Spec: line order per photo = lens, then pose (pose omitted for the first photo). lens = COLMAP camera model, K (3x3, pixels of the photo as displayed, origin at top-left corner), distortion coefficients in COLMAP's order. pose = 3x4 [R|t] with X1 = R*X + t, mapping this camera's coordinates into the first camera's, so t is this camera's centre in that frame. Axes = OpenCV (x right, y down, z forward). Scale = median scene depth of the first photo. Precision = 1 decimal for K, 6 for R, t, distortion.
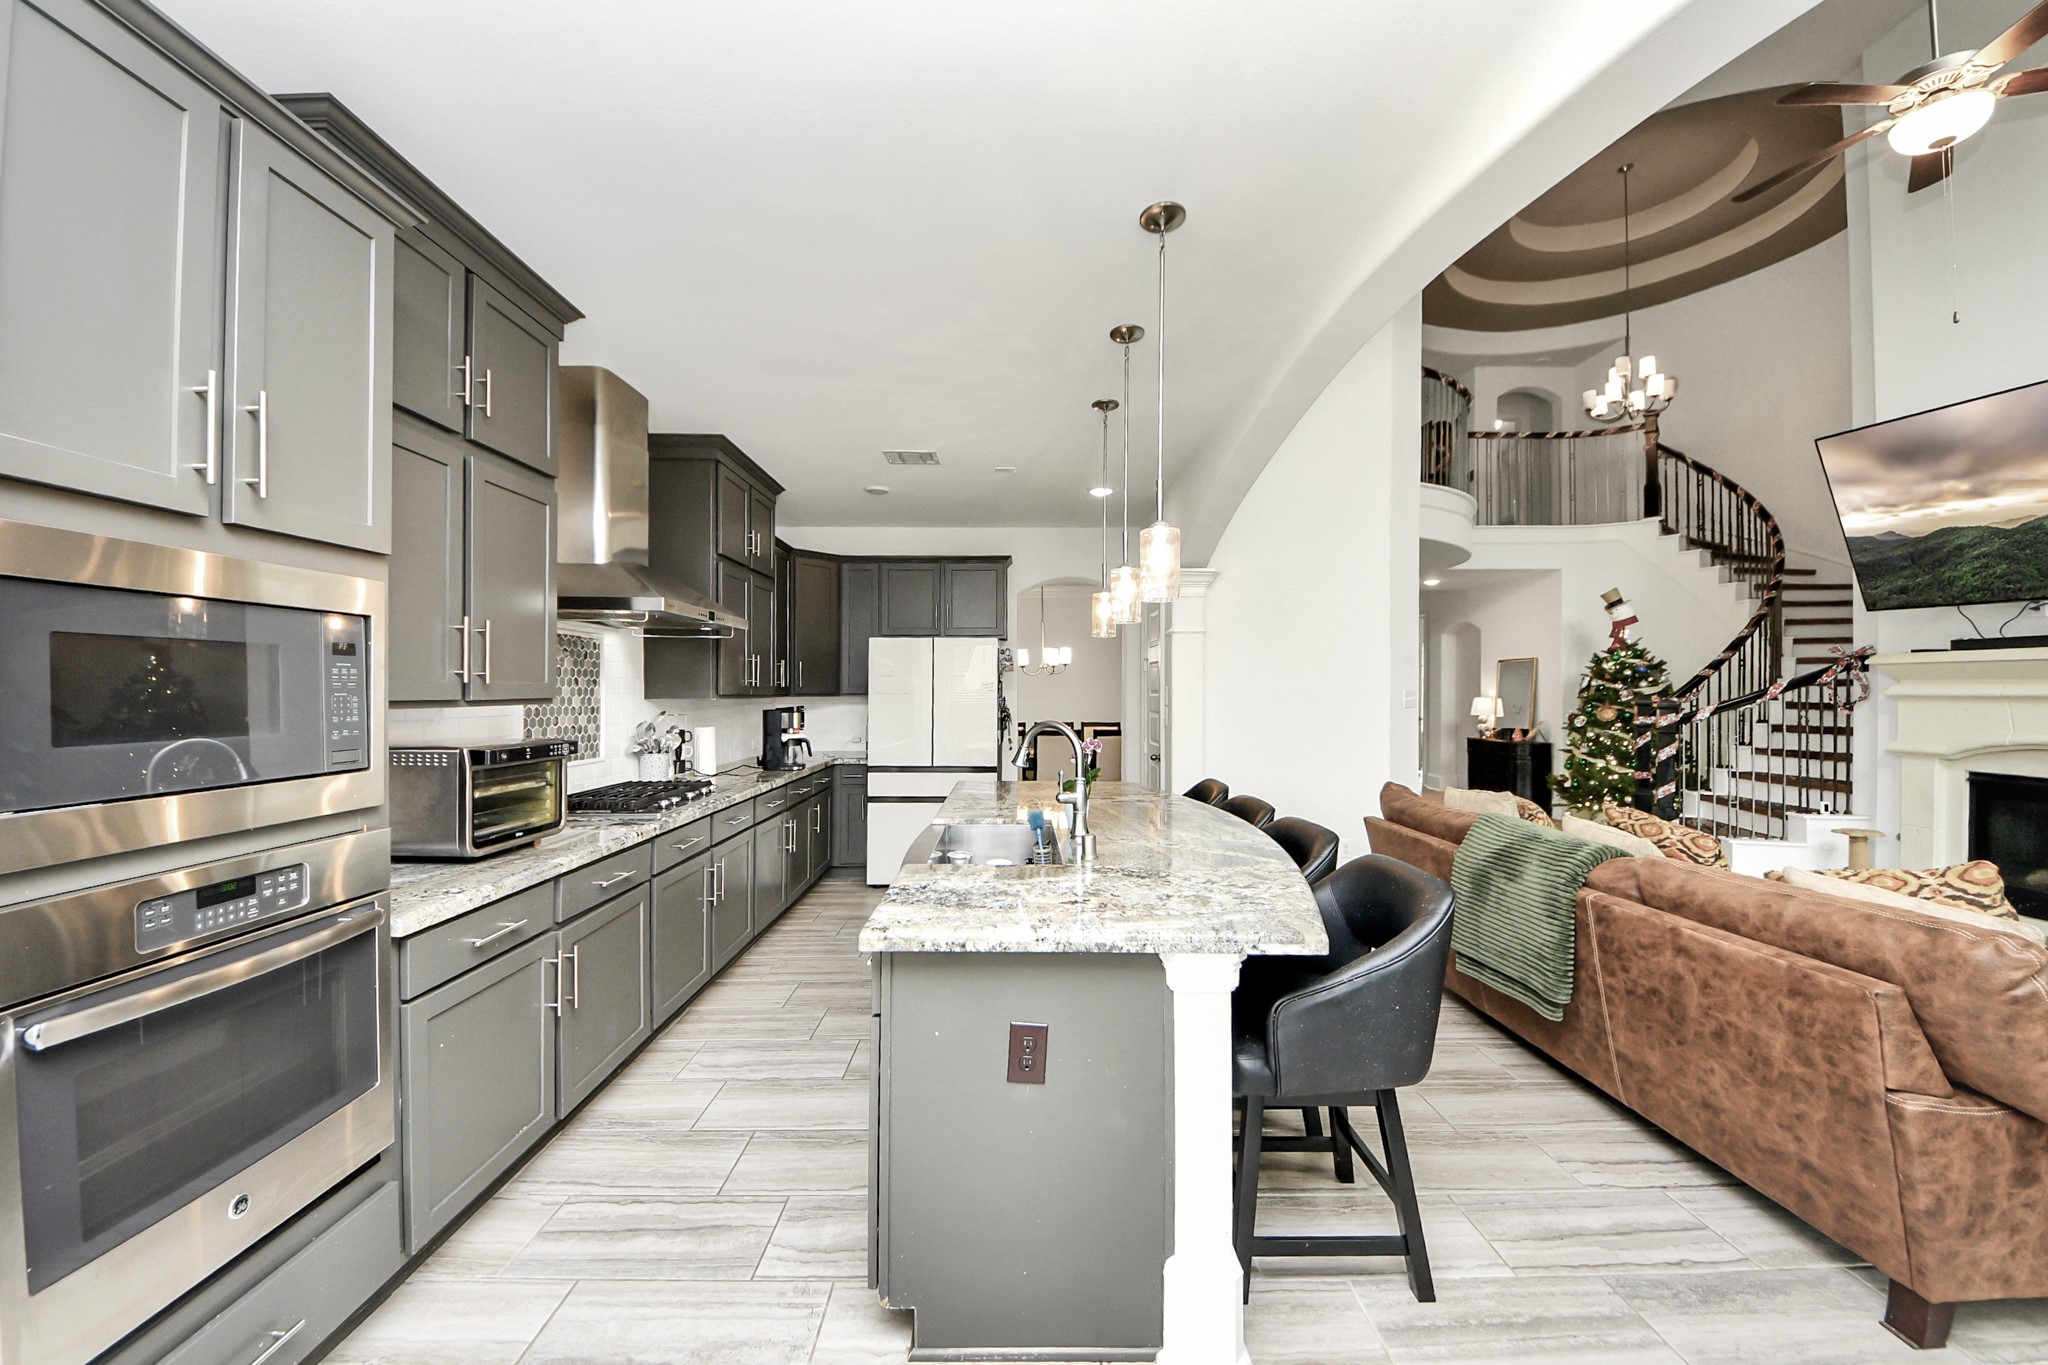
lens RADIAL K [[743.7, 0, 1021.4], [0, 743.7, 695.5], [0, 0, 1]] dist [-0.003027, -0.000124]
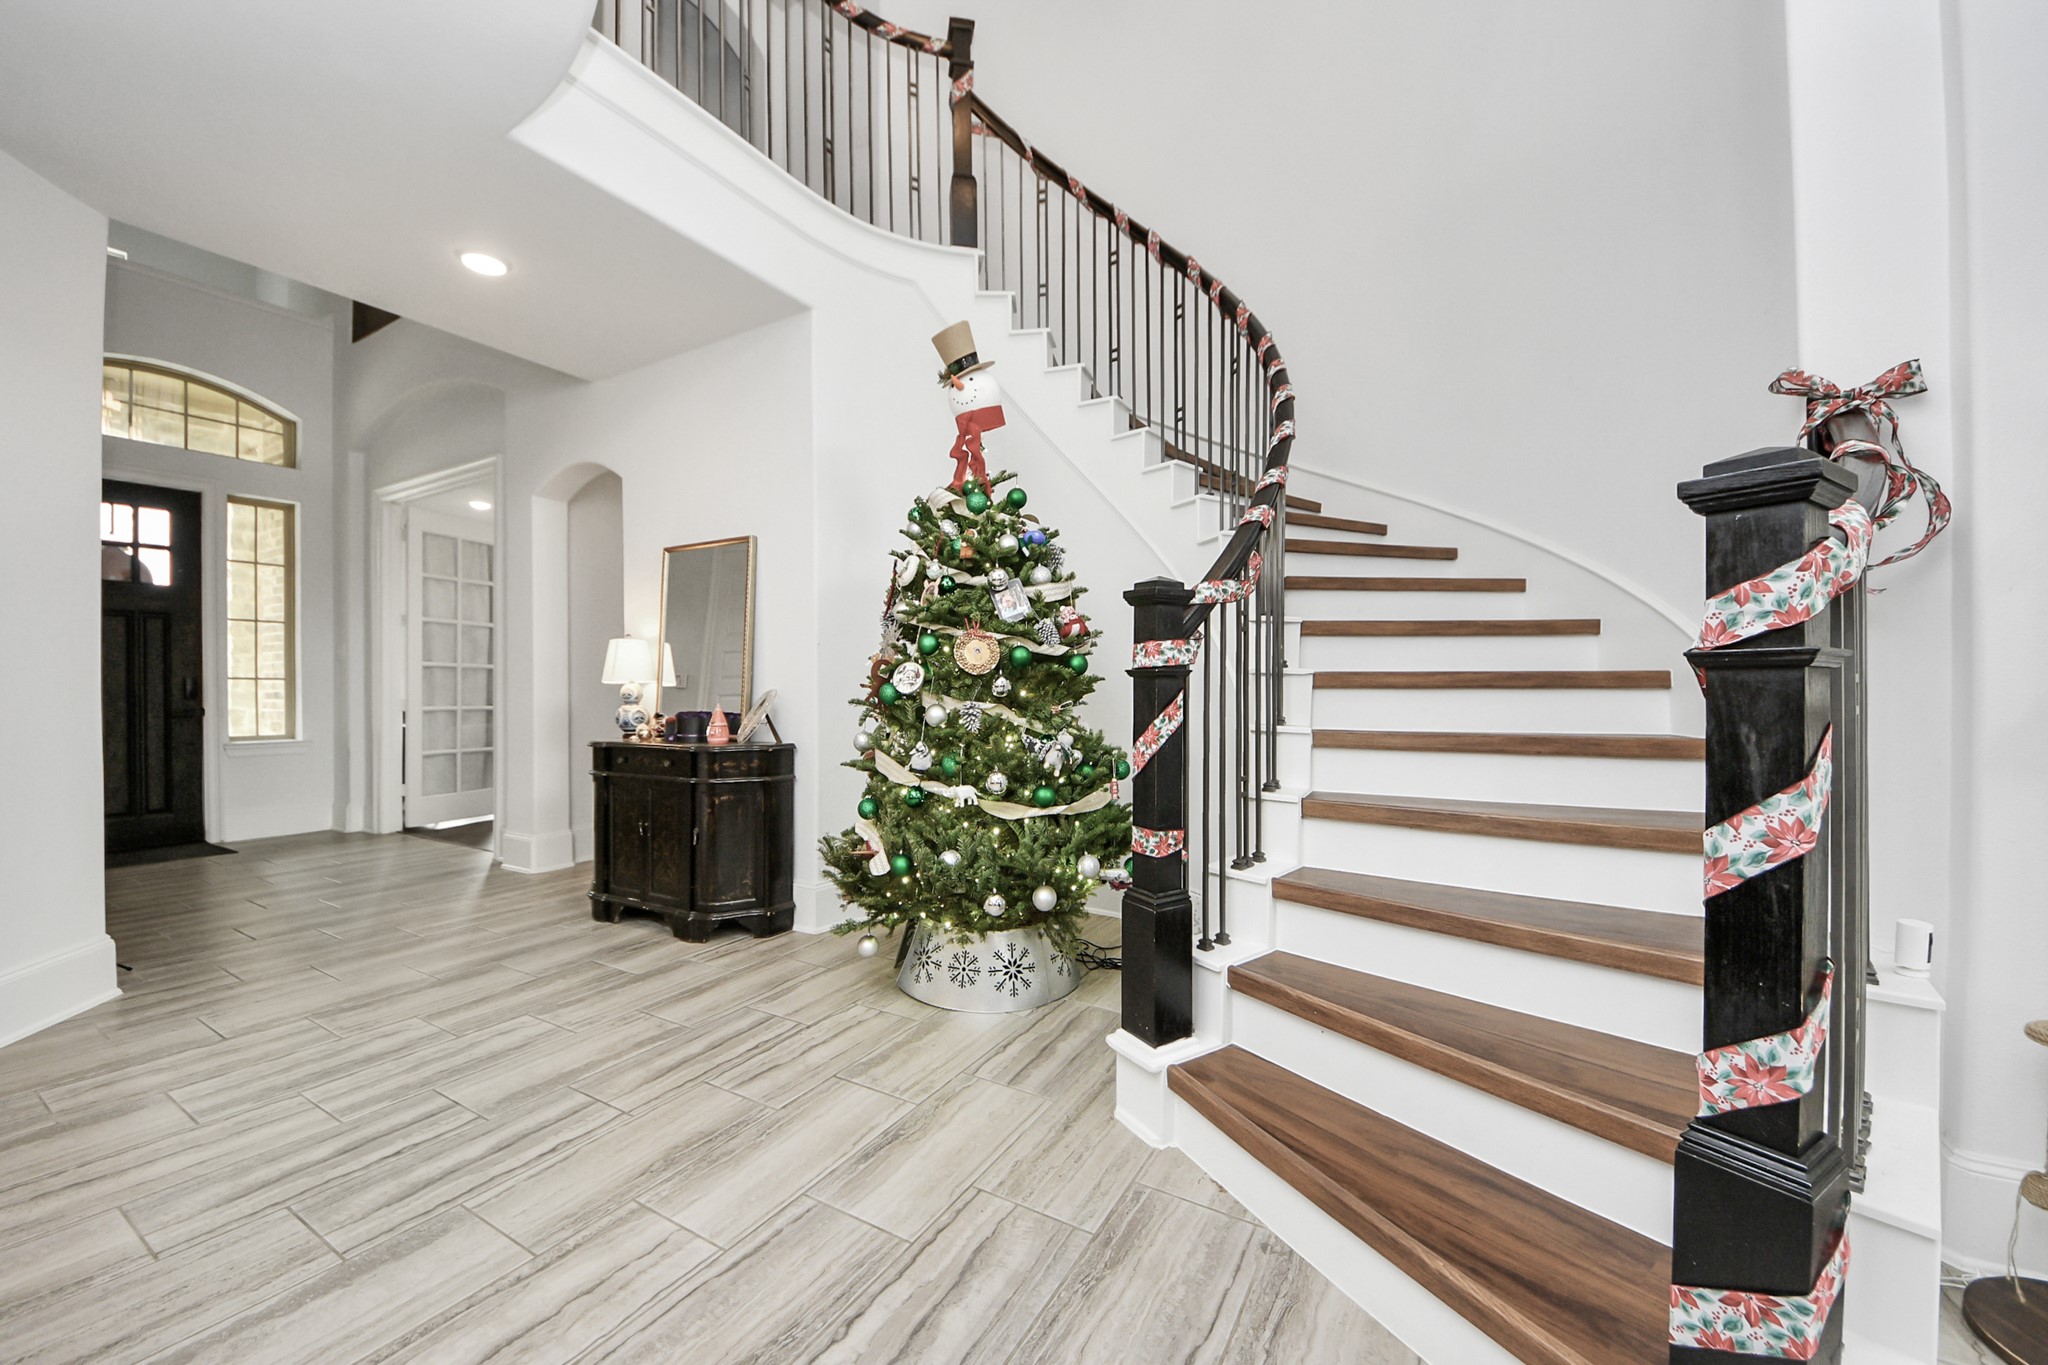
lens RADIAL K [[743.7, 0, 1025.8], [0, 743.7, 680.9], [0, 0, 1]] dist [-0.003027, -0.000124]
pose [[0.500224, -0.014083, 0.865782, 0.479735], [0.019556, 0.999796, 0.004964, 0.034312], [-0.865675, 0.014448, 0.500397, 0.774424]]
